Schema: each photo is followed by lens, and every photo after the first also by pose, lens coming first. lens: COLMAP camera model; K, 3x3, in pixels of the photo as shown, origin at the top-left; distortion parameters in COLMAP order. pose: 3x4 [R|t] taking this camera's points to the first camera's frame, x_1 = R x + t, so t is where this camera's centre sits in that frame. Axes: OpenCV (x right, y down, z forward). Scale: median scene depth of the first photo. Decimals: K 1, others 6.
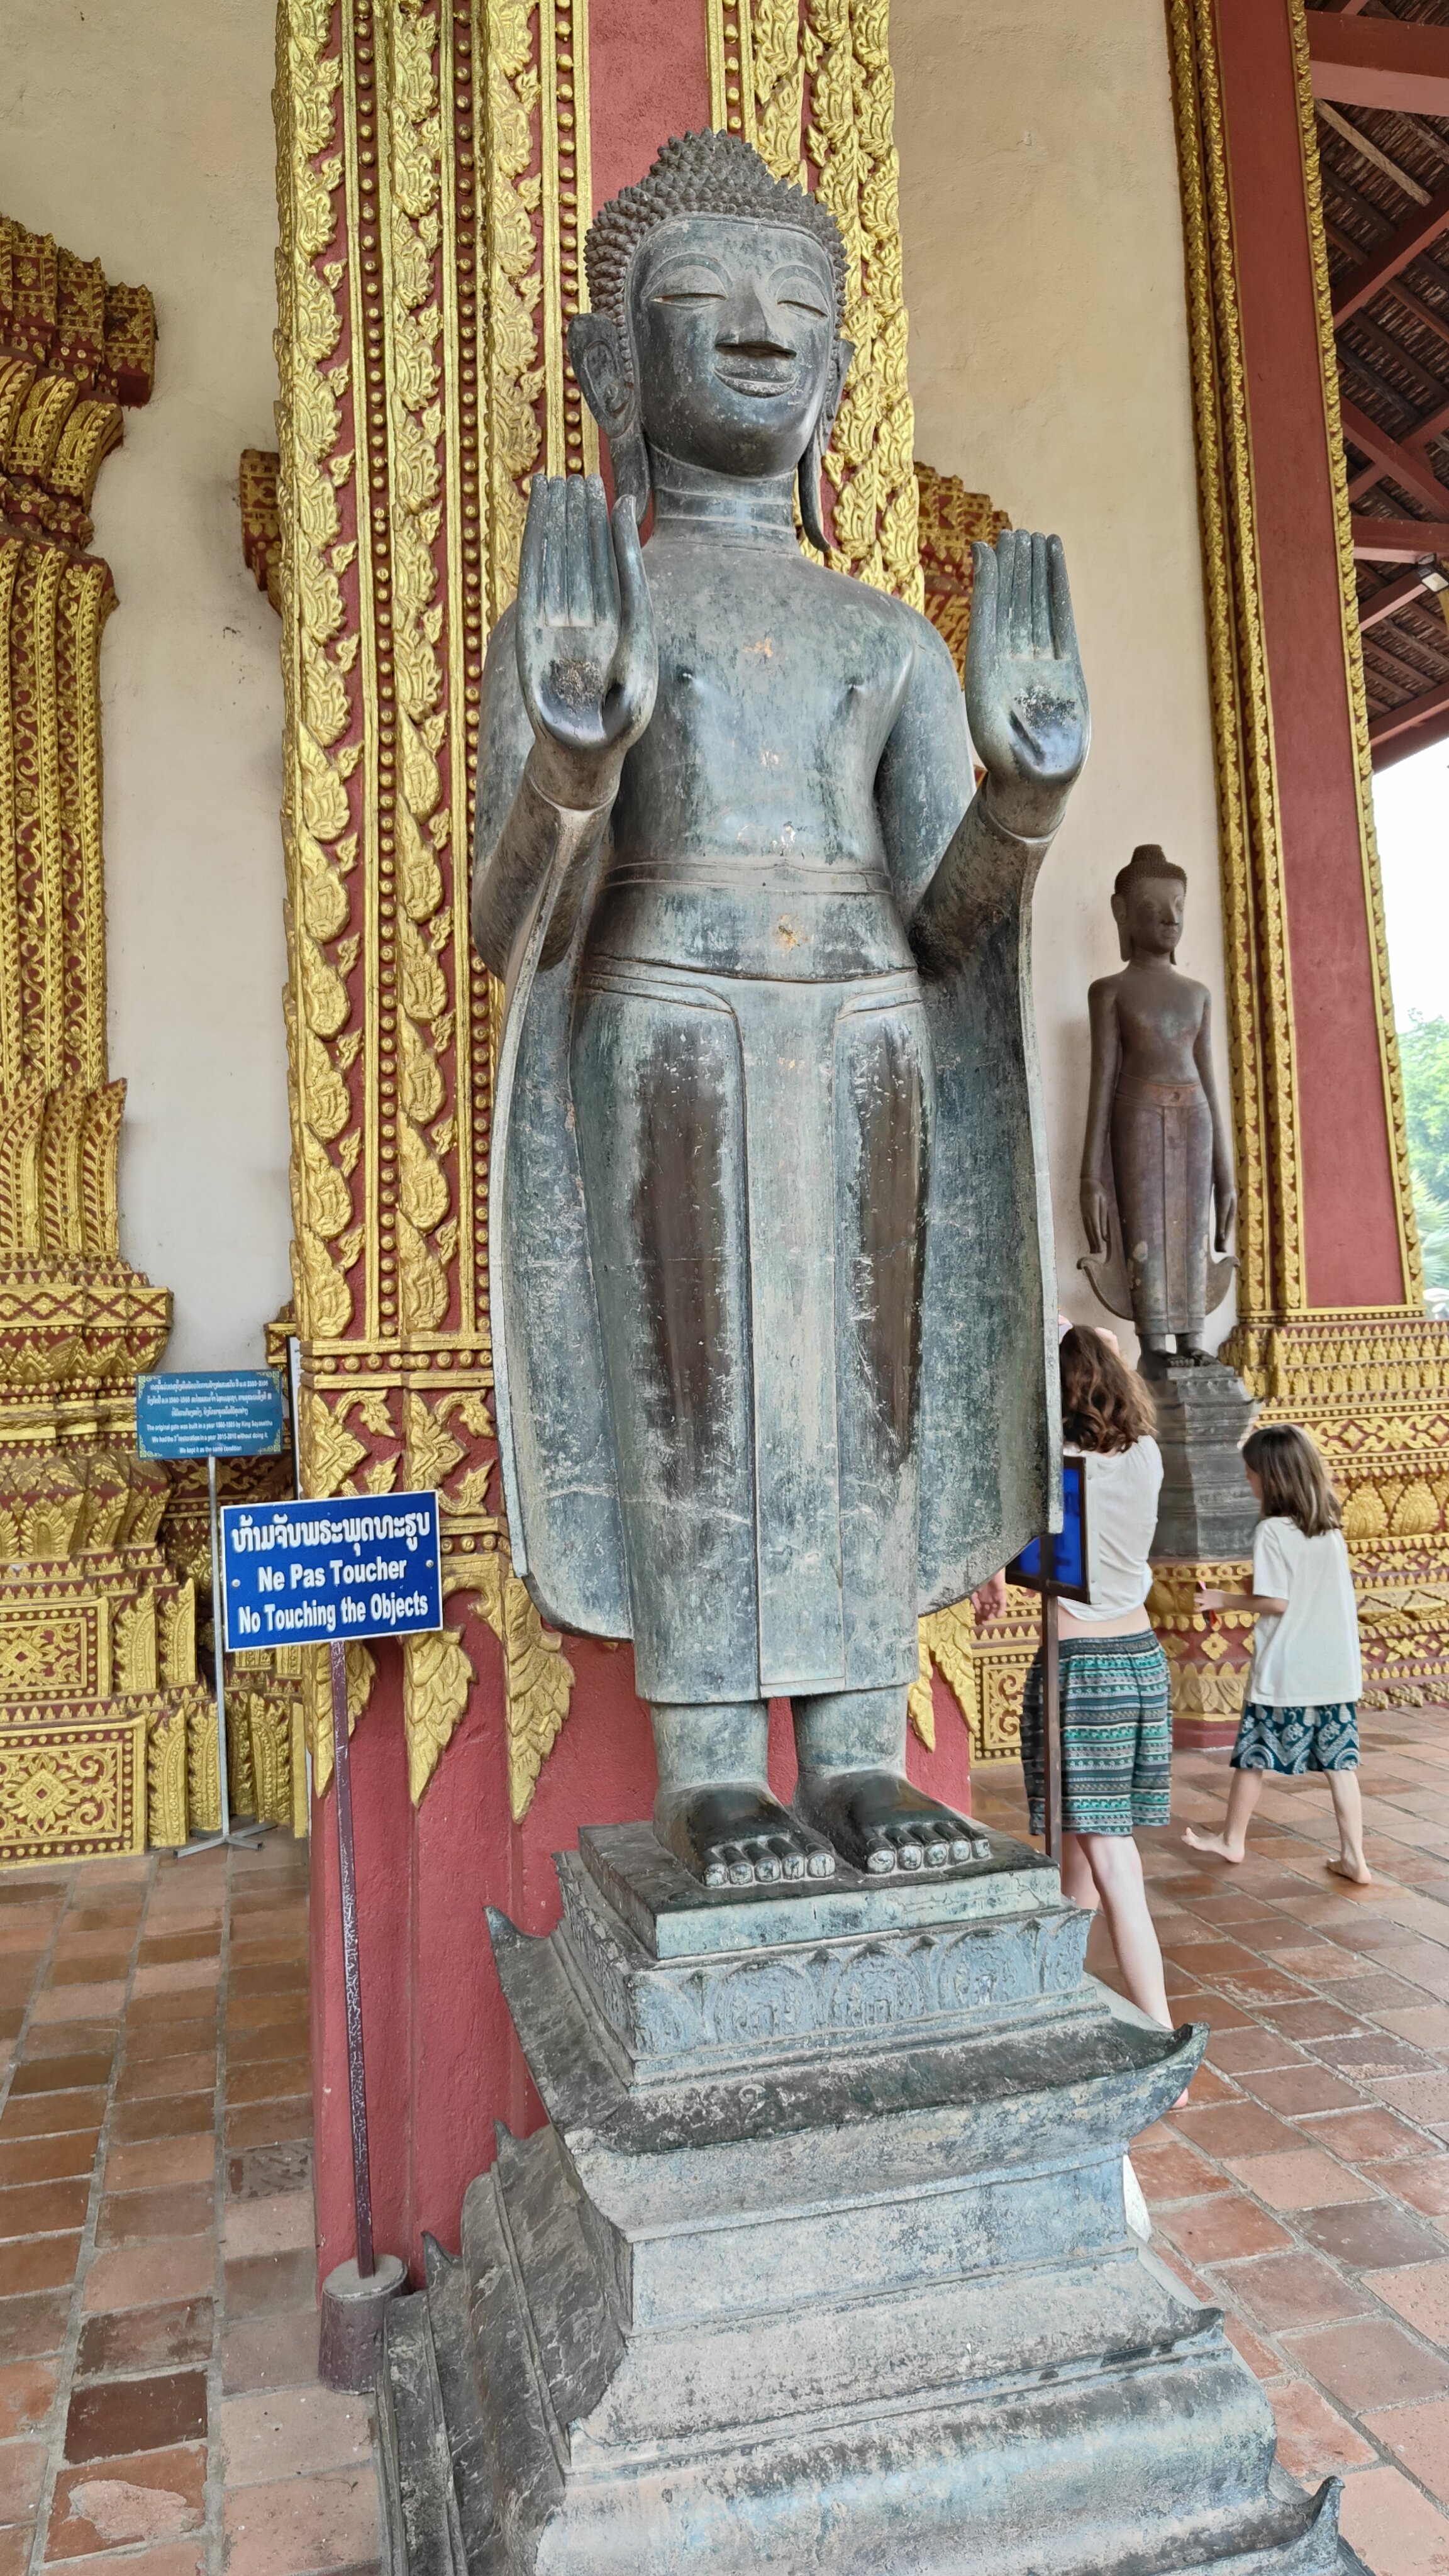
lens RADIAL K [[1858.7, 0, 724.5], [0, 1858.7, 1288.0], [0, 0, 1]] dist [0.004721, 0.005005]
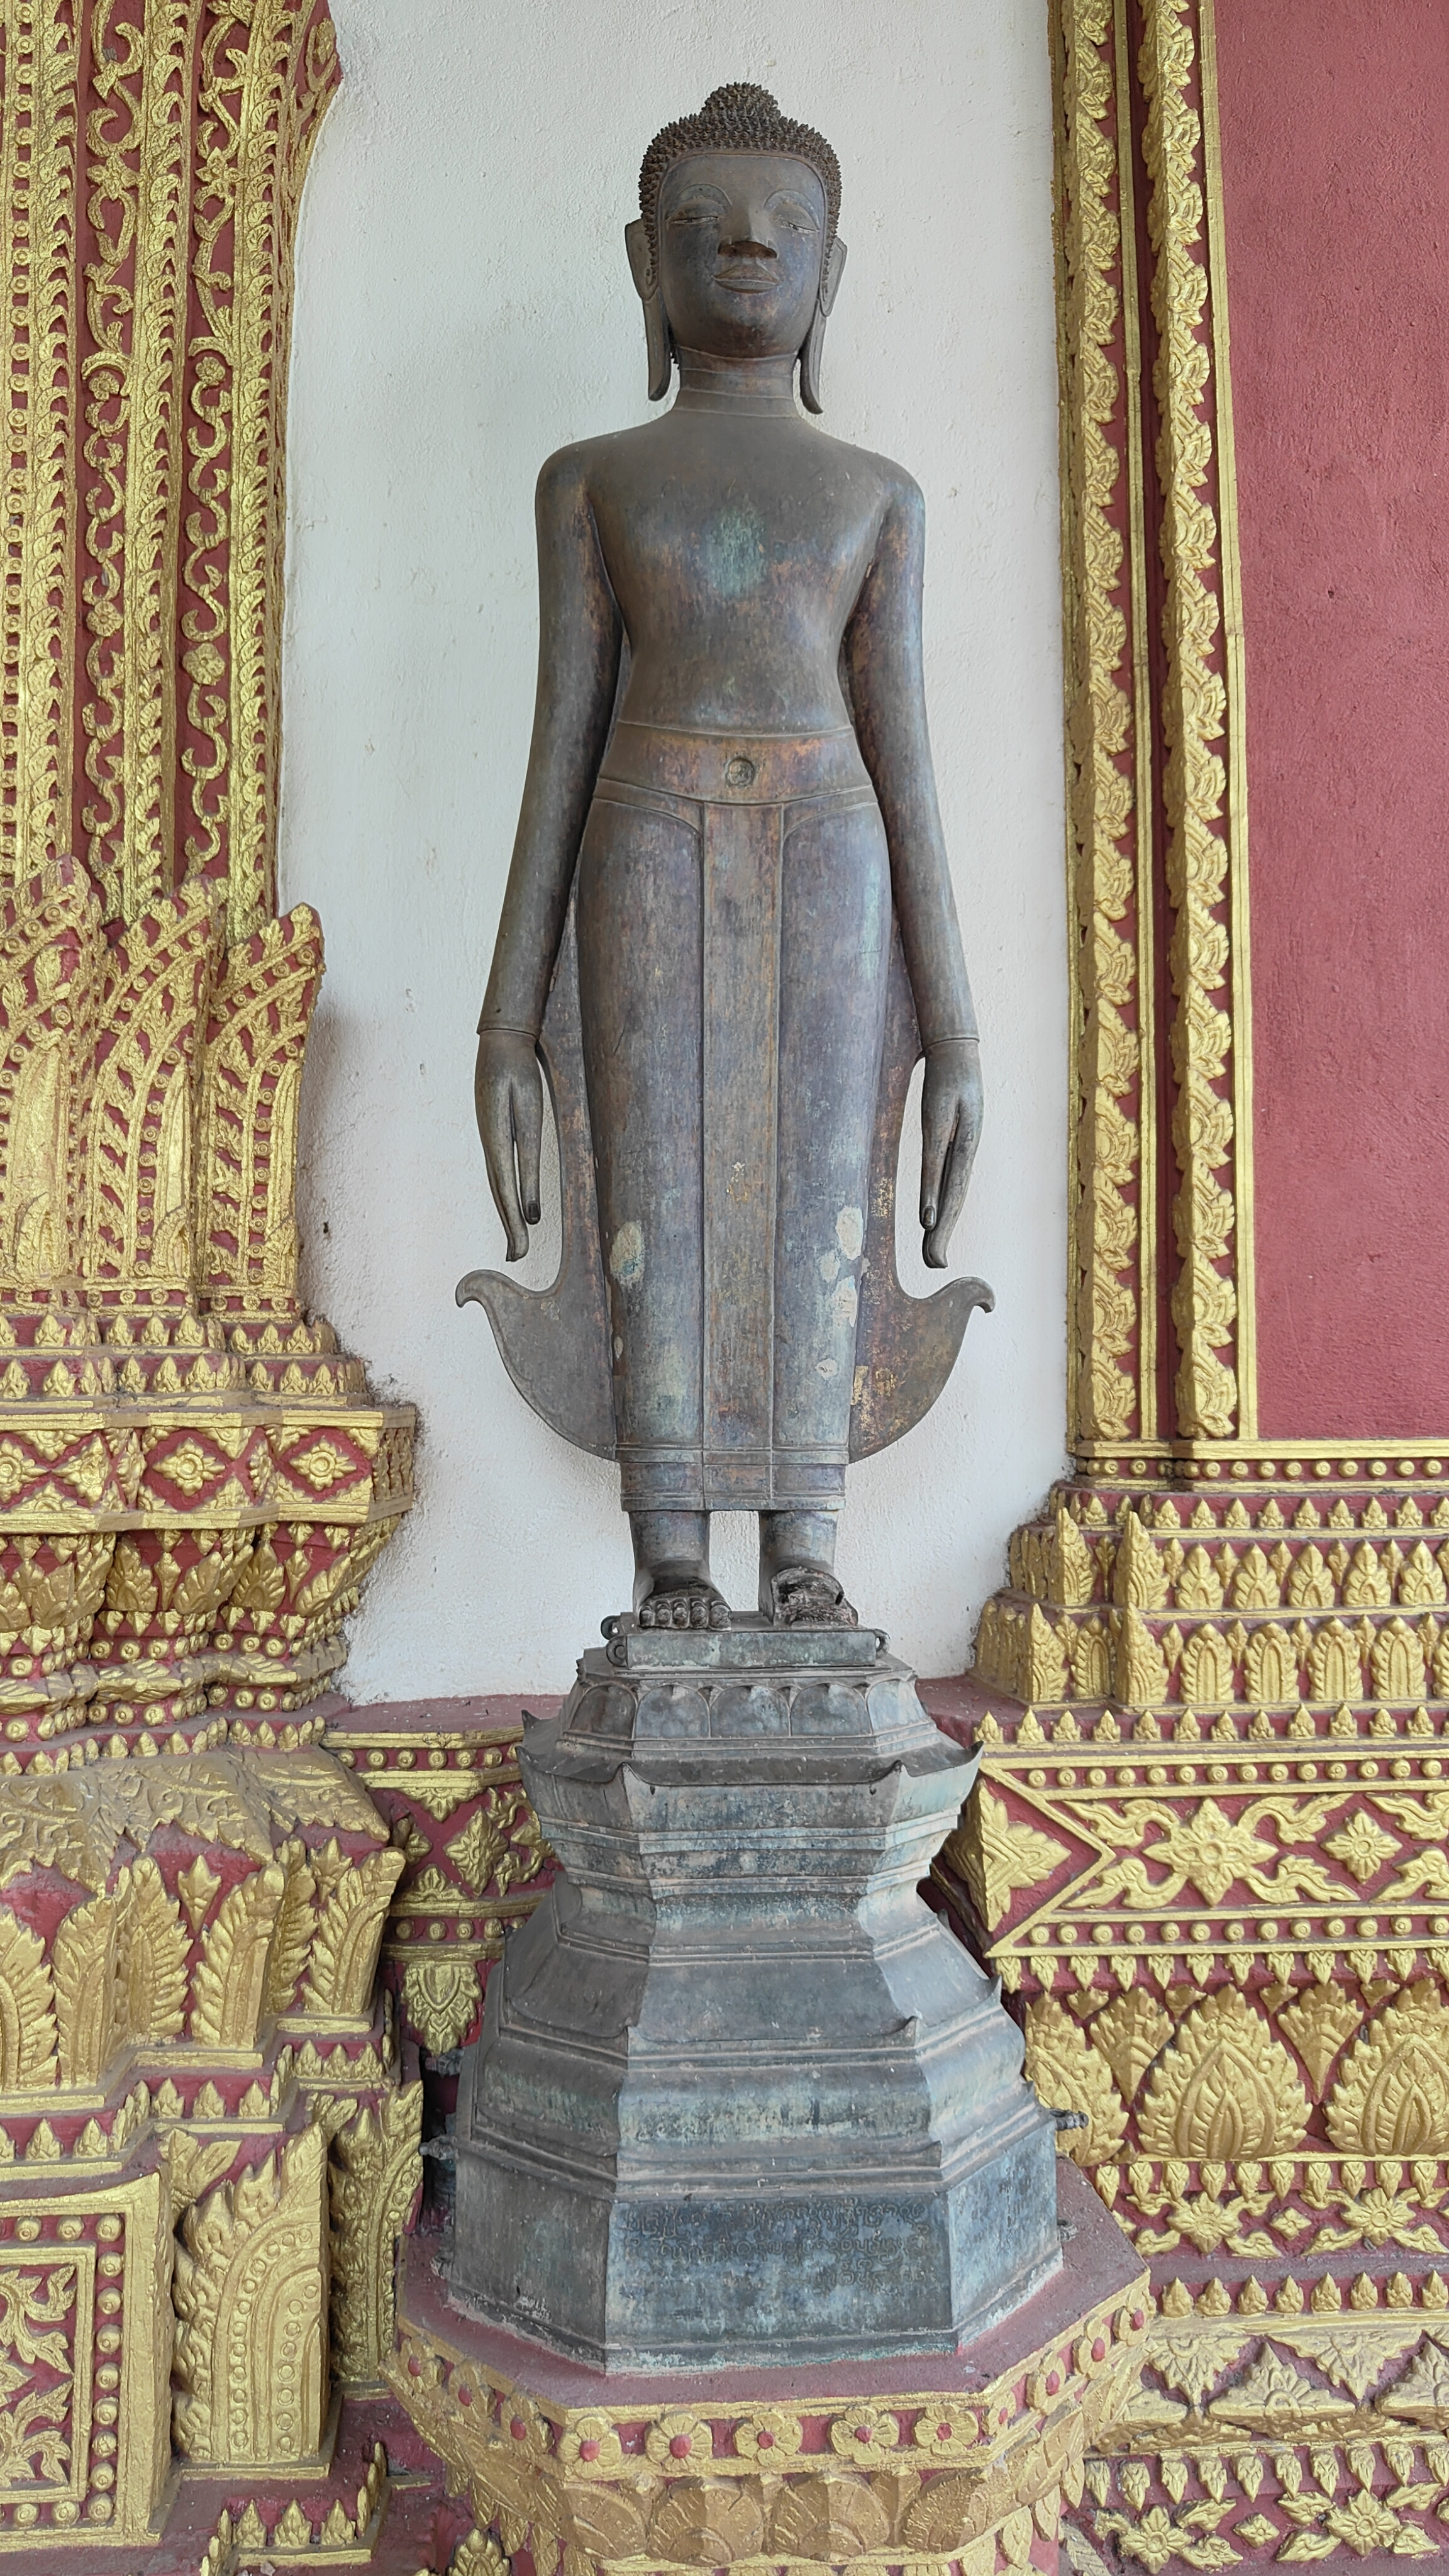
lens RADIAL K [[1858.7, 0, 724.5], [0, 1858.7, 1288.0], [0, 0, 1]] dist [0.004721, 0.005005]
pose [[0.979379, 0.017504, -0.201271, 0.287368], [-0.025583, 0.998965, -0.037609, -0.001552], [0.200404, 0.041983, 0.978813, 0.648759]]
